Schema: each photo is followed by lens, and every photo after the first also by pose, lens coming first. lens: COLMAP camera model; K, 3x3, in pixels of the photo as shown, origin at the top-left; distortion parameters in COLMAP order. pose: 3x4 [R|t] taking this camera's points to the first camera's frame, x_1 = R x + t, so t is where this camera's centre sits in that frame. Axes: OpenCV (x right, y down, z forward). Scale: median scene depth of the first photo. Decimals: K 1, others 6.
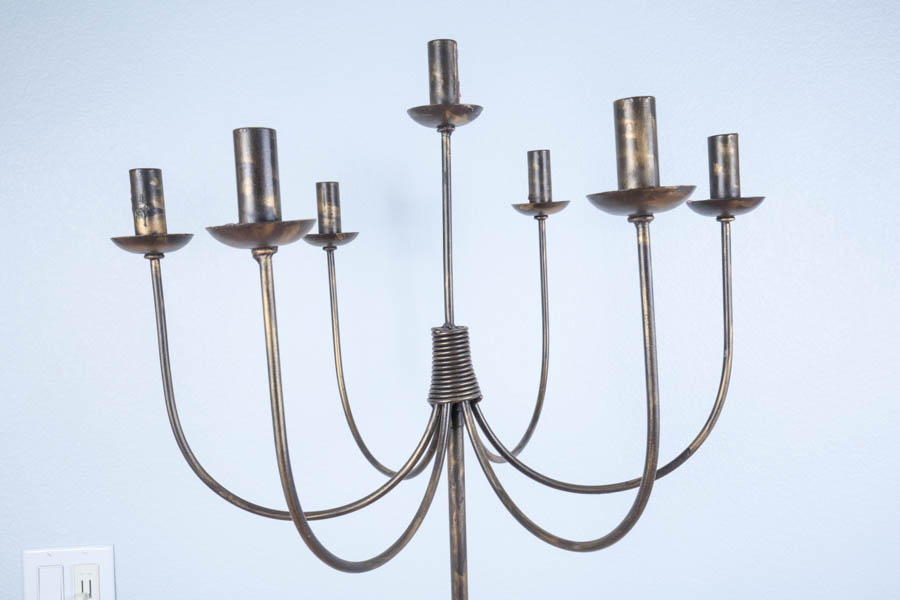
lens RADIAL K [[877.1, 0, 450.0], [0, 877.1, 300.0], [0, 0, 1]] dist [0.013188, 0.002520]
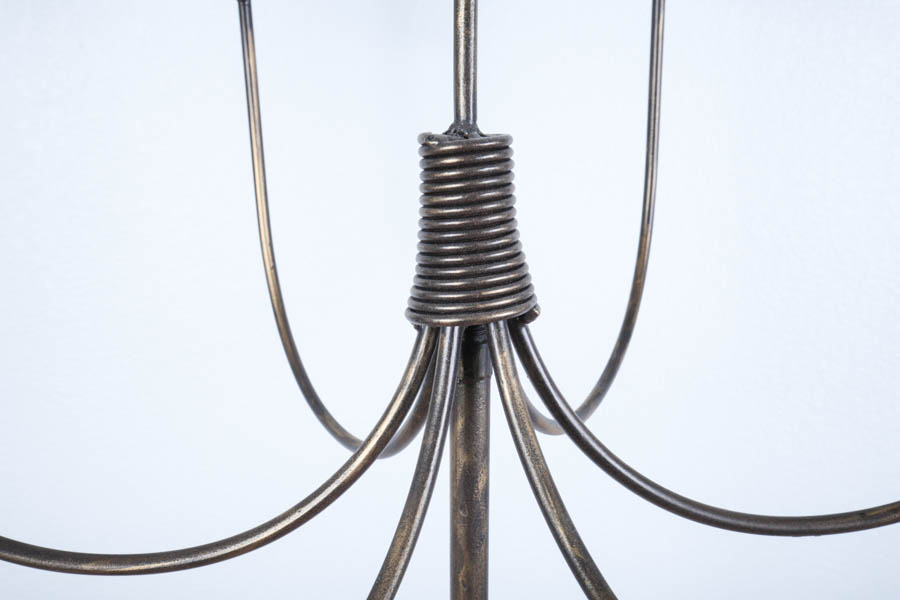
lens RADIAL K [[877.1, 0, 450.0], [0, 877.1, 300.0], [0, 0, 1]] dist [0.013188, 0.002520]
pose [[0.999009, 0.035300, -0.027097, 0.006162], [-0.030704, 0.987521, 0.154467, 0.044176], [0.032211, -0.153482, 0.987626, 0.601391]]
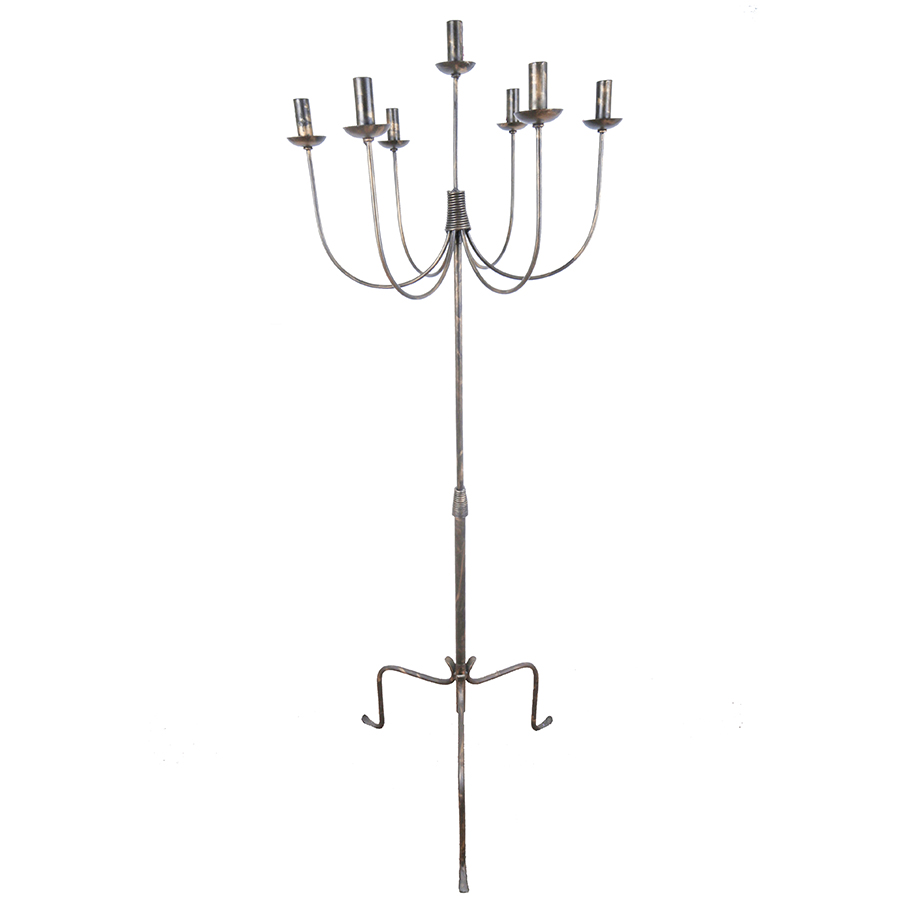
lens RADIAL K [[623.9, 0, 450.0], [0, 623.9, 450.0], [0, 0, 1]] dist [-0.000710, -0.002732]
pose [[0.998911, 0.029144, -0.036429, 0.054755], [-0.014466, 0.935871, 0.352047, 0.084588], [0.044353, -0.351137, 0.935273, -0.527081]]
